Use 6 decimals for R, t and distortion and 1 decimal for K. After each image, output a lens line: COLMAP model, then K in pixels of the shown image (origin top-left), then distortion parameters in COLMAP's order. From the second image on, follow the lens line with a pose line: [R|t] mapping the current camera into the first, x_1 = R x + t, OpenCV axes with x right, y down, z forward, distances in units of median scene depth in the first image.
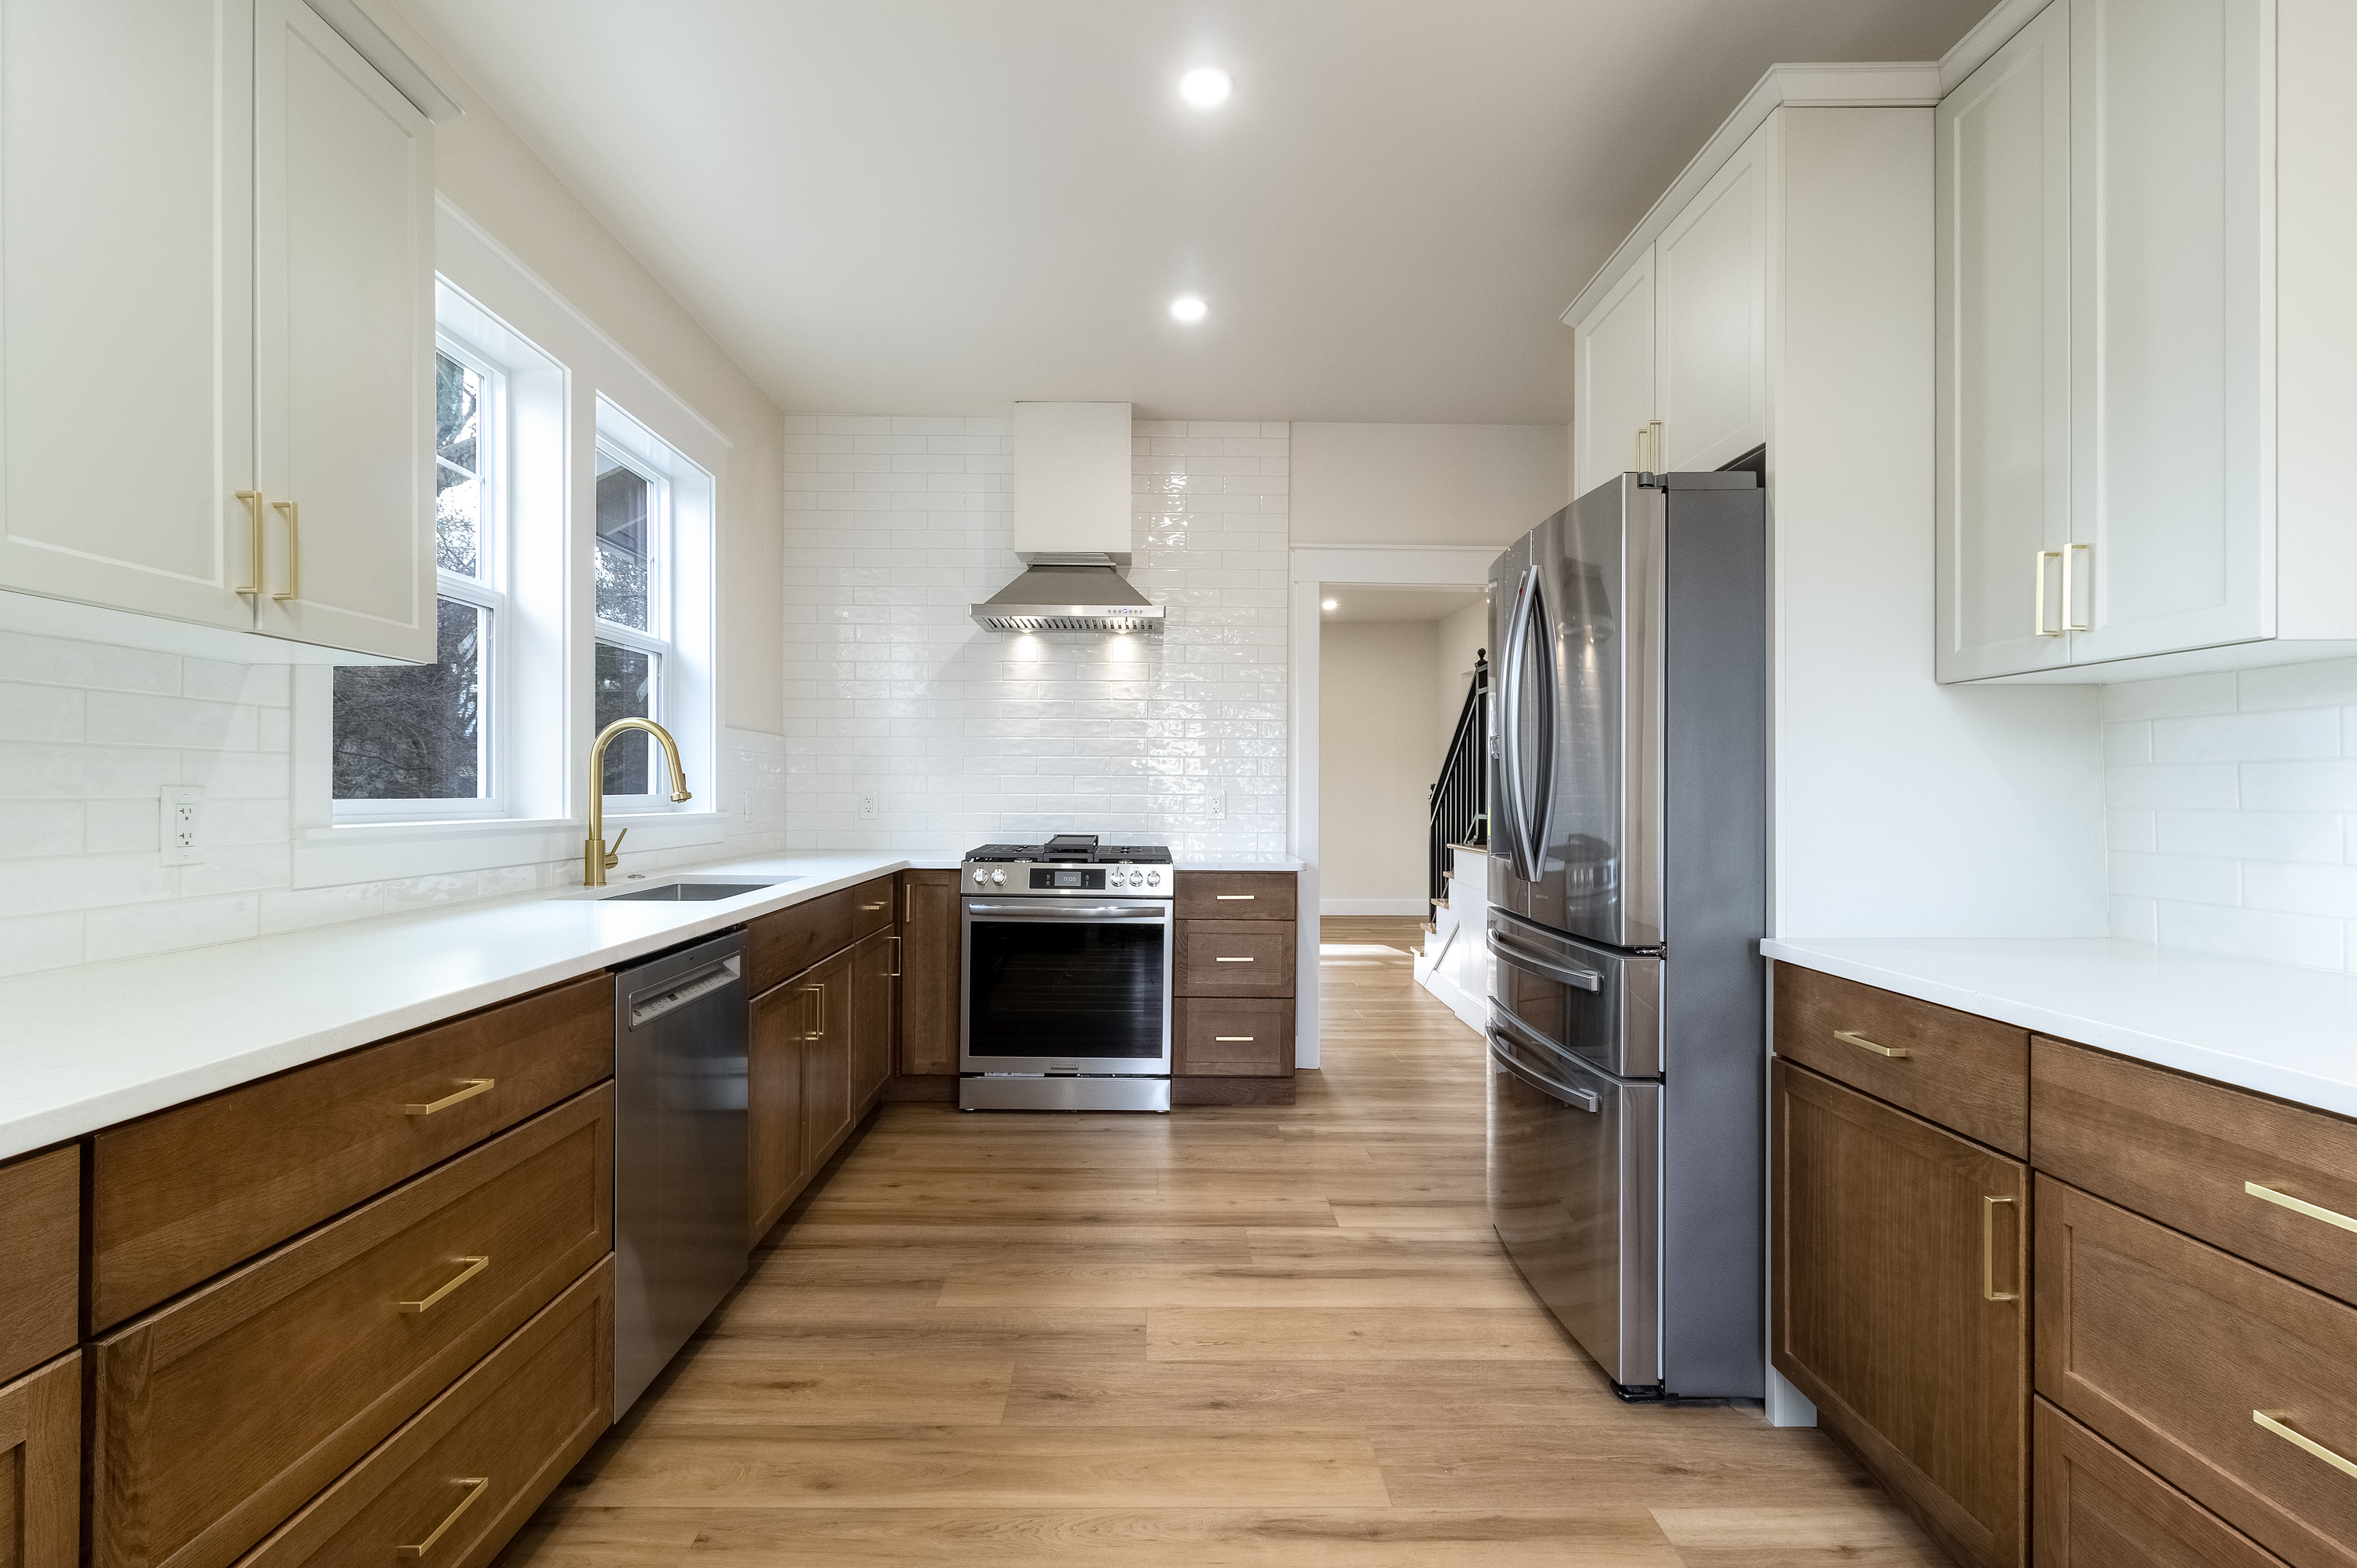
lens RADIAL K [[1097.5, 0, 1174.9], [0, 1097.5, 789.1], [0, 0, 1]] dist [-0.004886, -0.000605]
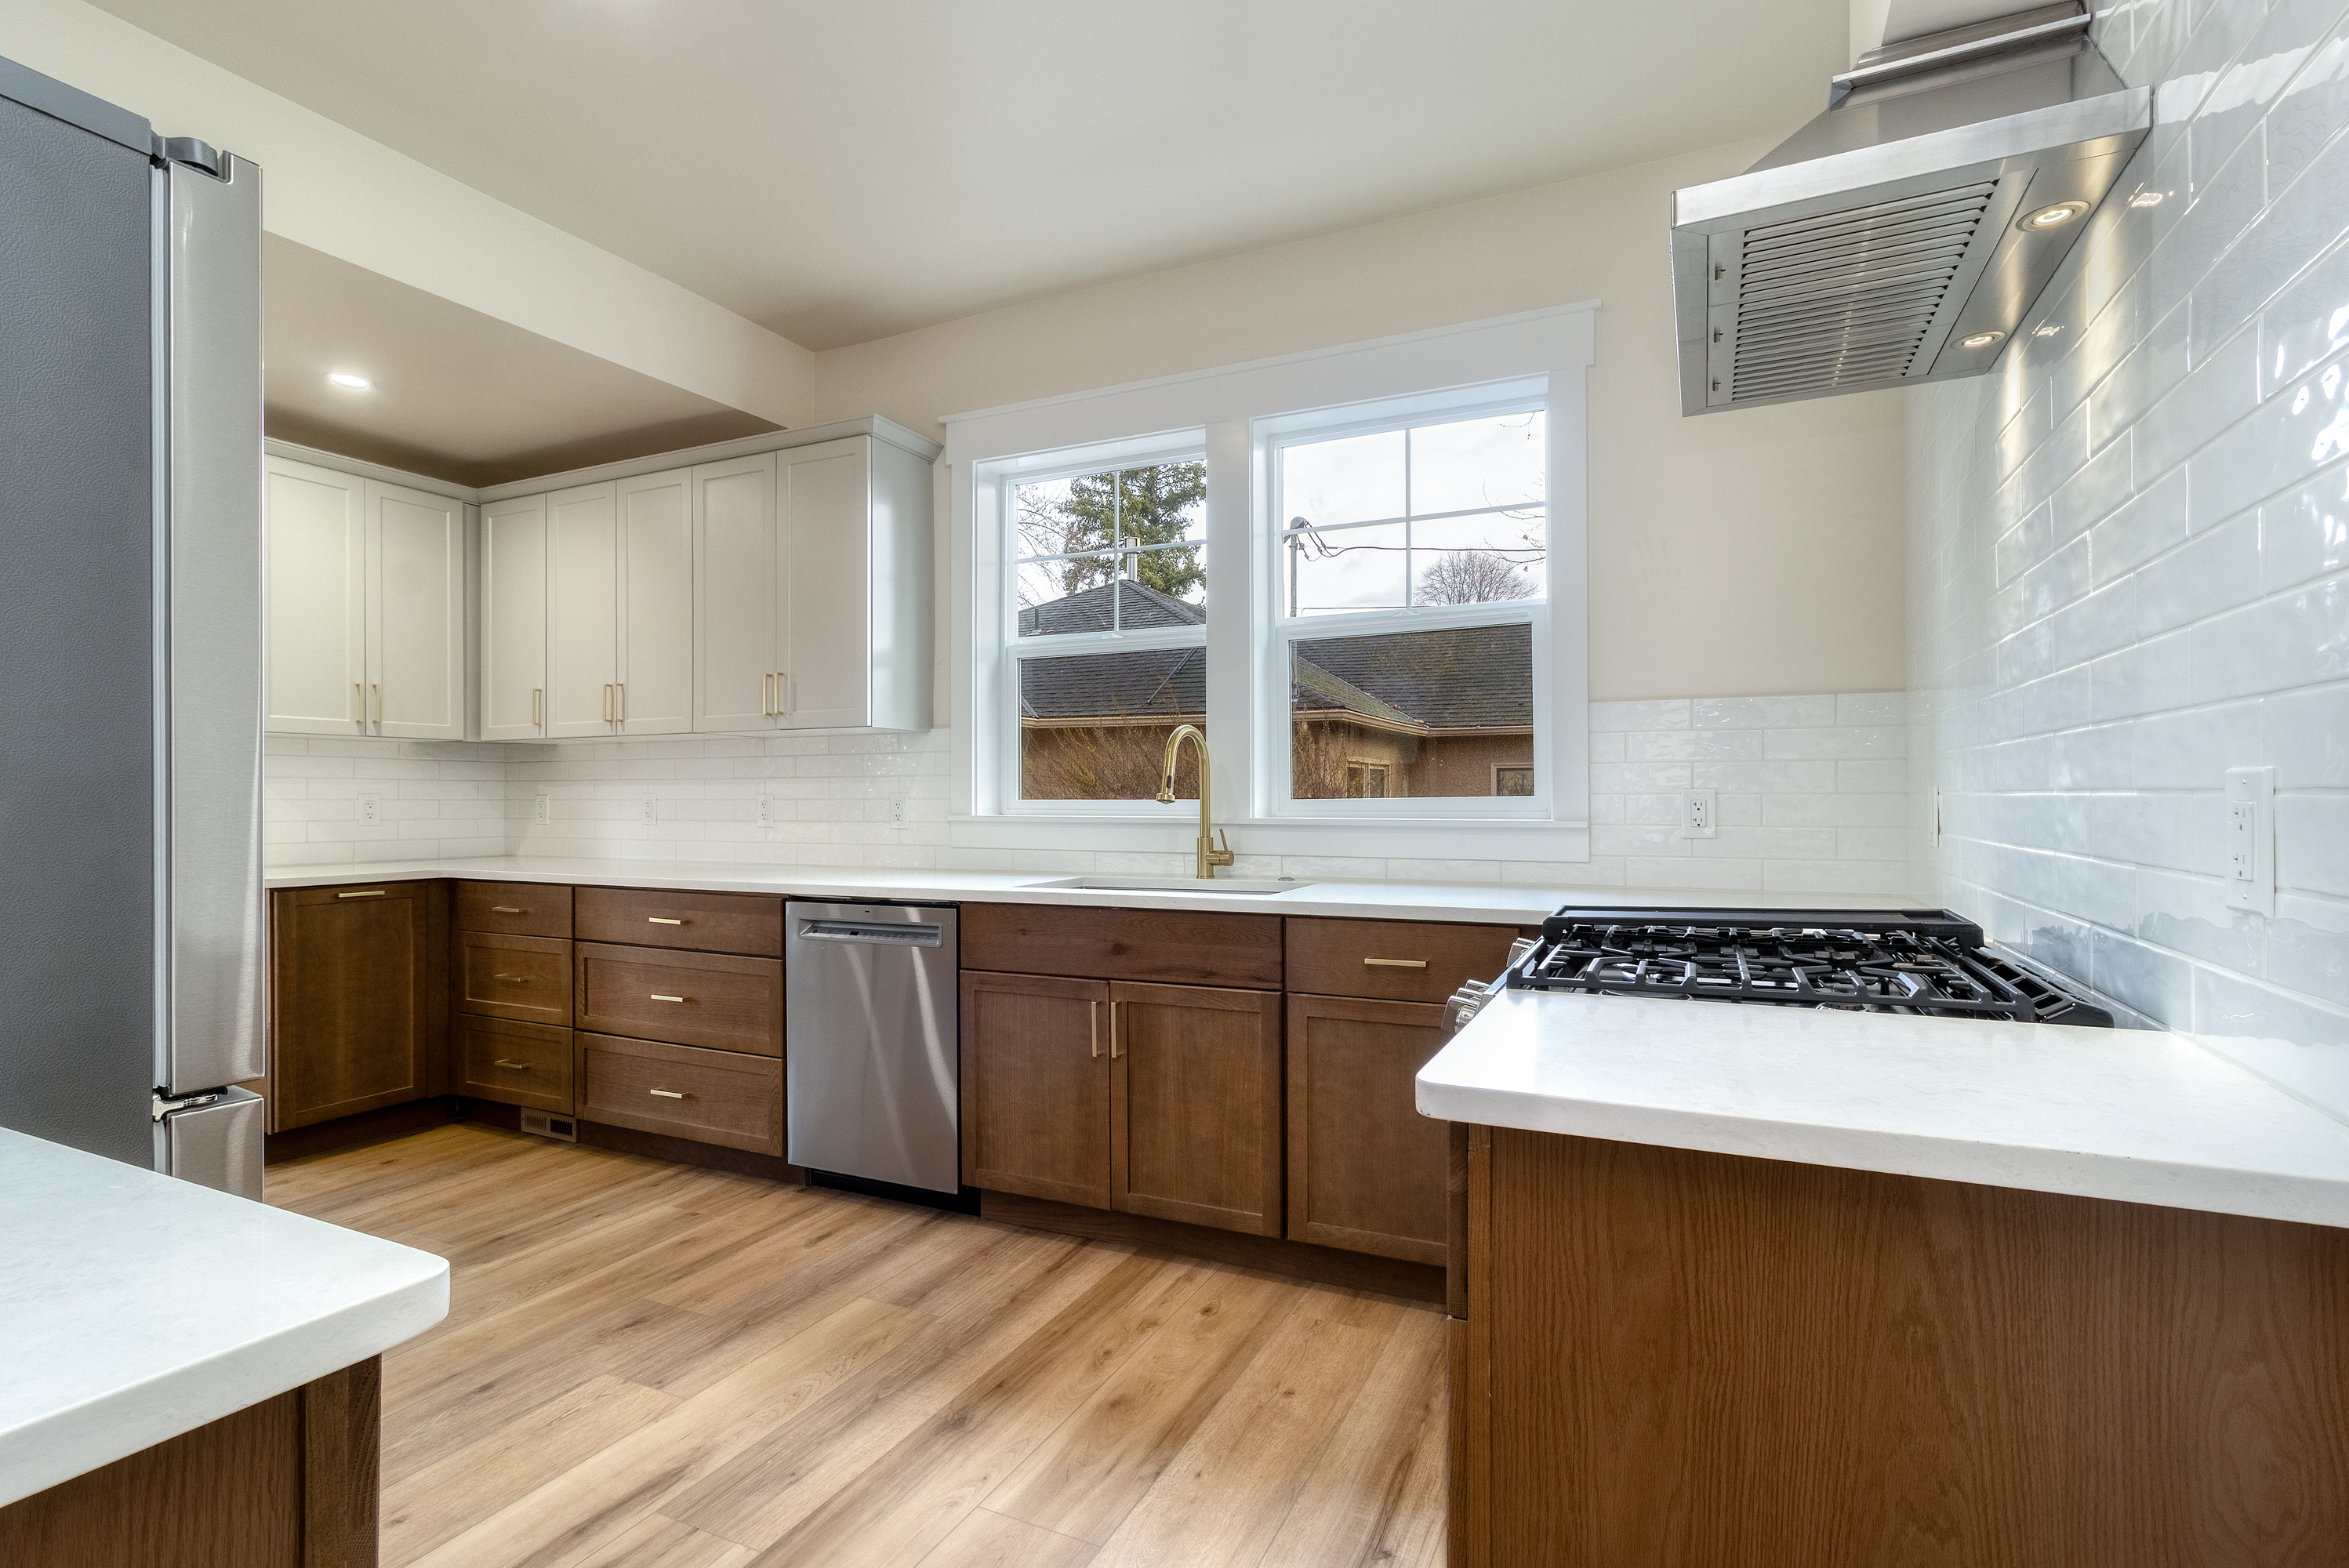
lens RADIAL K [[1093.9, 0, 1174.8], [0, 1093.9, 792.2], [0, 0, 1]] dist [-0.004886, -0.000605]
pose [[-0.439315, -0.006930, -0.898306, 0.594776], [0.002025, 0.999960, -0.008704, 0.010385], [0.898331, -0.005643, -0.439283, 1.783069]]
